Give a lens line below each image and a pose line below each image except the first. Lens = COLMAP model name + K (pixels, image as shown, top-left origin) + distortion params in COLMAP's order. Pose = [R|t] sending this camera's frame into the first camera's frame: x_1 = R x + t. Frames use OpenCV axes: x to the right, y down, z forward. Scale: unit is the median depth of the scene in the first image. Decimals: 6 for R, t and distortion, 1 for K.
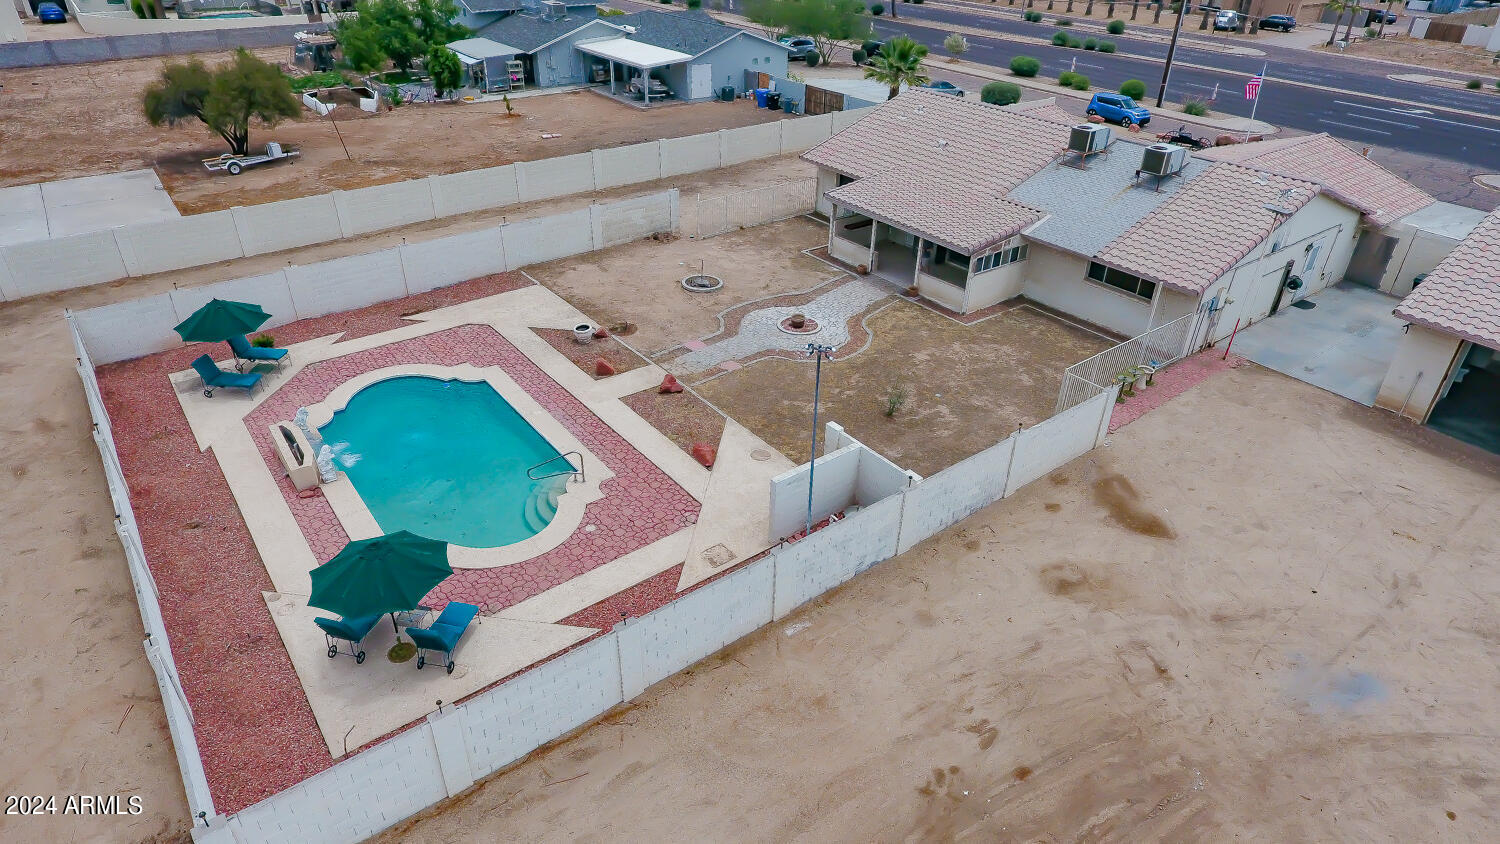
lens RADIAL K [[881.0, 0, 751.2], [0, 881.0, 431.6], [0, 0, 1]] dist [-0.003162, -0.000951]
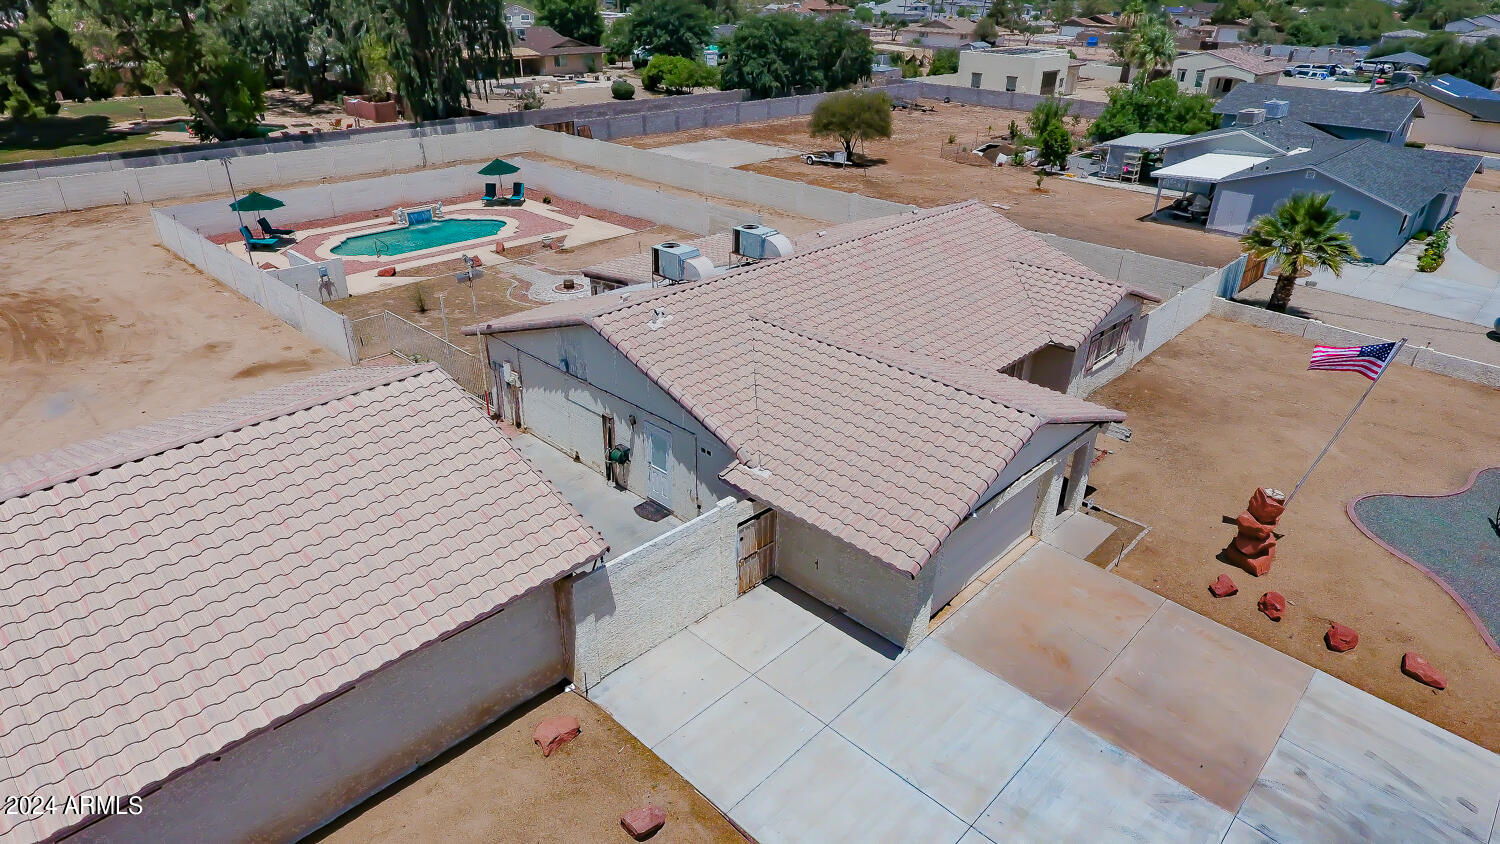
lens RADIAL K [[881.0, 0, 755.1], [0, 881.0, 415.6], [0, 0, 1]] dist [-0.003162, -0.000951]
pose [[0.161240, 0.428698, -0.888943, 1.301666], [-0.533352, 0.795718, 0.286998, -0.476957], [0.830384, 0.427844, 0.356949, 0.822324]]
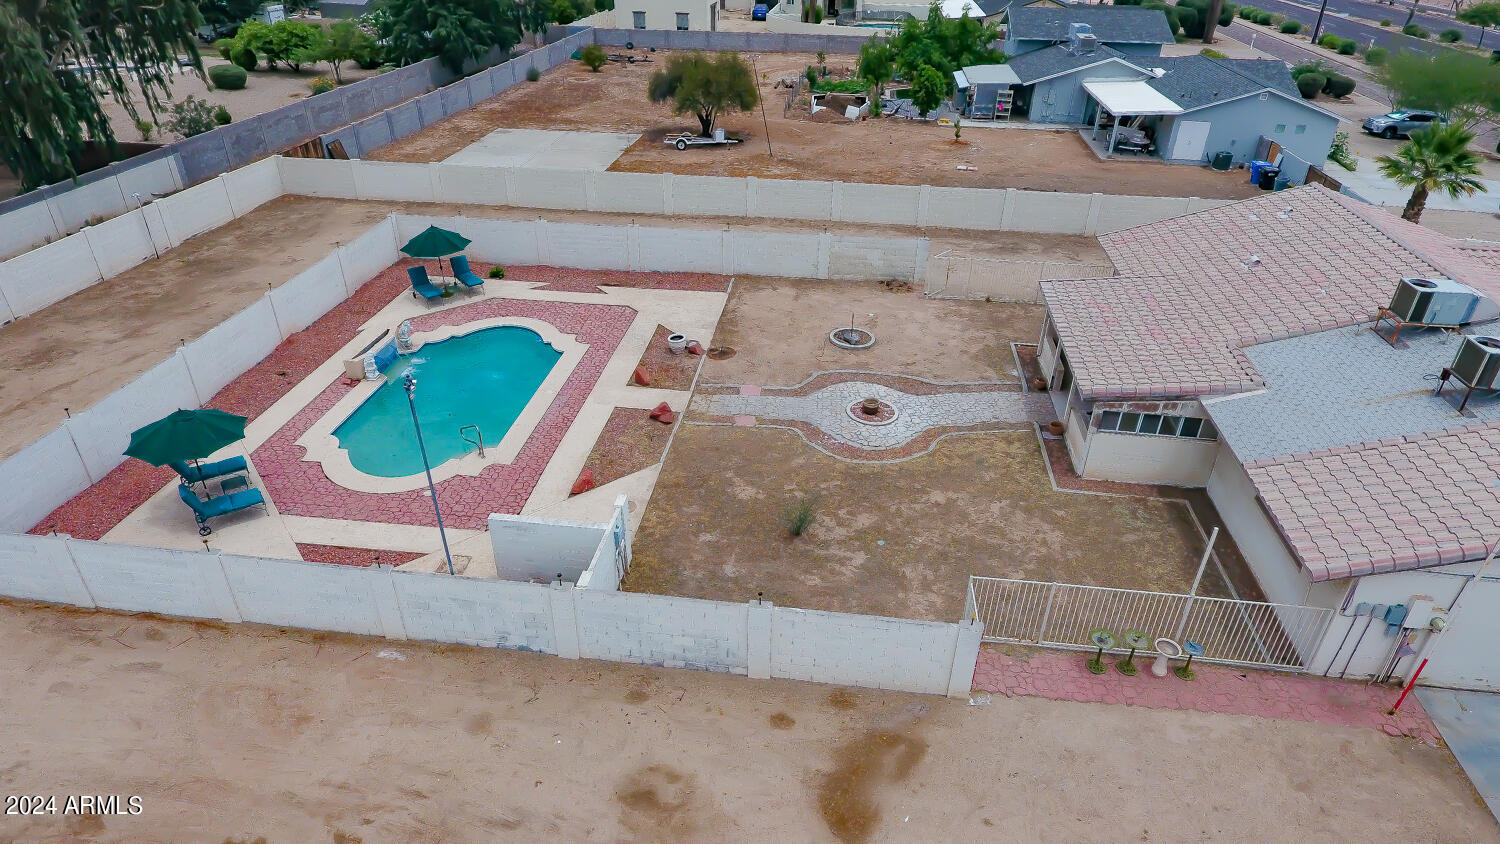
lens RADIAL K [[881.0, 0, 750.6], [0, 881.0, 425.7], [0, 0, 1]] dist [-0.003162, -0.000951]
pose [[0.712470, 0.351357, -0.607400, 0.481401], [-0.369758, 0.923667, 0.100586, -0.146556], [0.596377, 0.152926, 0.788002, 0.251053]]
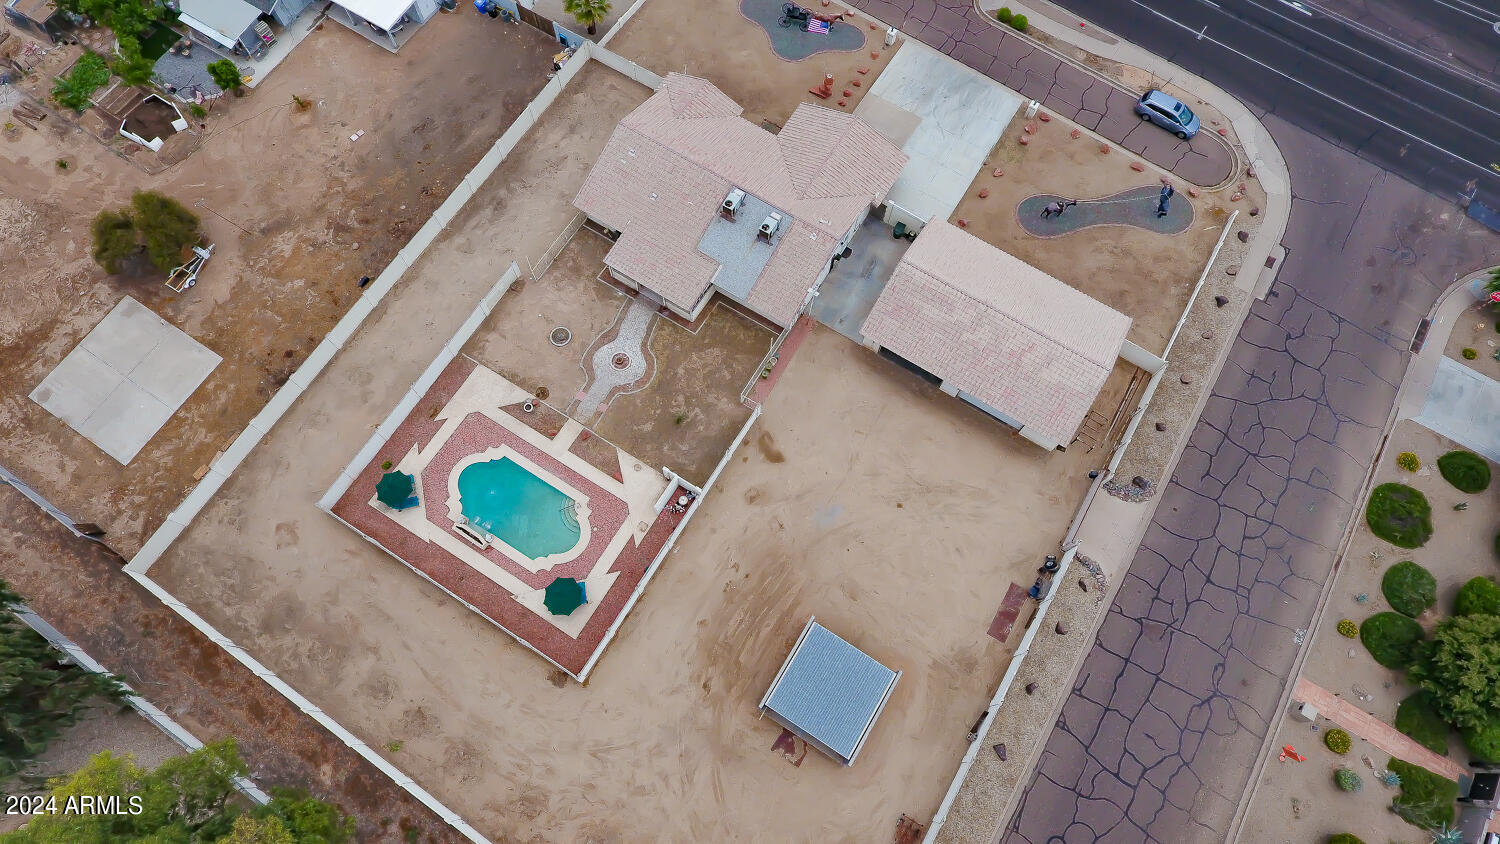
lens RADIAL K [[881.0, 0, 752.7], [0, 881.0, 426.0], [0, 0, 1]] dist [-0.003162, -0.000951]
pose [[0.934176, -0.336235, 0.119421, 0.044557], [0.191545, 0.754941, 0.627196, -1.230859], [-0.301041, -0.563037, 0.769652, -0.782296]]
